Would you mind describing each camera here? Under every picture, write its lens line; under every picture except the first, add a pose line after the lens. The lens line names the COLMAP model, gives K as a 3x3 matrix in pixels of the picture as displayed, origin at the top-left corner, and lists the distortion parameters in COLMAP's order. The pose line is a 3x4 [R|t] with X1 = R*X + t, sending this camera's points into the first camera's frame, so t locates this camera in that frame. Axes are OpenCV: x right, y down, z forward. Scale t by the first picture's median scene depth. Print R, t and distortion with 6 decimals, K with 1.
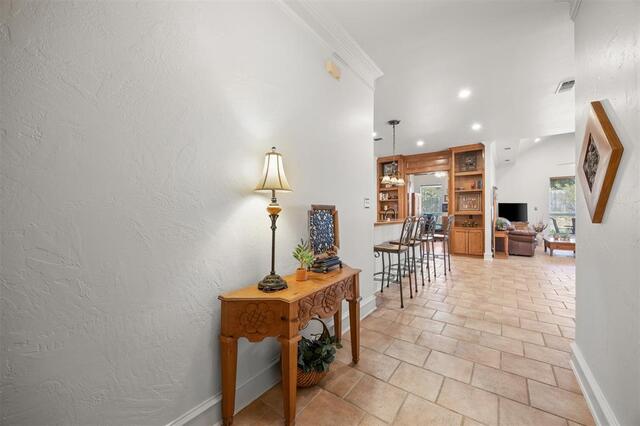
lens RADIAL K [[244.5, 0, 323.0], [0, 244.5, 210.1], [0, 0, 1]] dist [-0.004187, -0.000803]
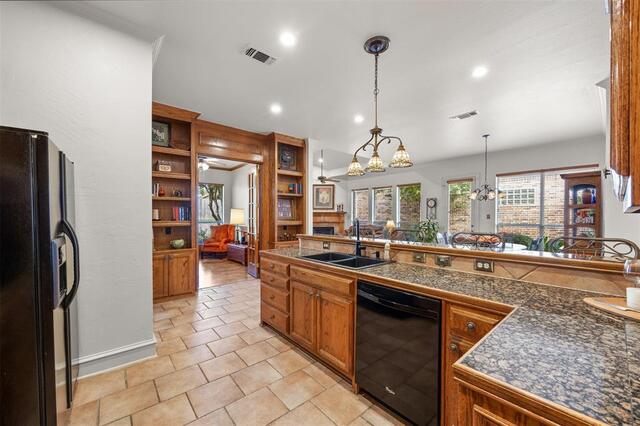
lens RADIAL K [[244.5, 0, 319.4], [0, 244.5, 215.9], [0, 0, 1]] dist [-0.004187, -0.000803]
pose [[0.219642, 0.003563, 0.975574, -0.131578], [-0.001580, 0.999993, -0.003296, -0.008307], [-0.975579, -0.000817, 0.219646, 0.617037]]
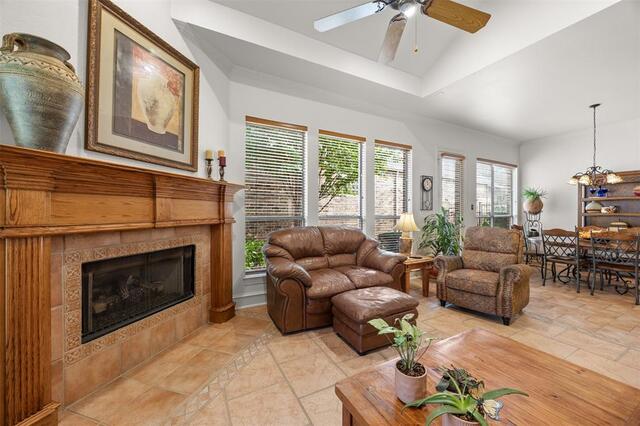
lens RADIAL K [[244.5, 0, 316.5], [0, 244.5, 210.7], [0, 0, 1]] dist [-0.004187, -0.000803]
pose [[-0.902831, -0.000211, 0.429995, 0.900236], [-0.002969, 0.999979, -0.005742, 0.006567], [-0.429984, -0.006461, -0.902813, 1.051165]]
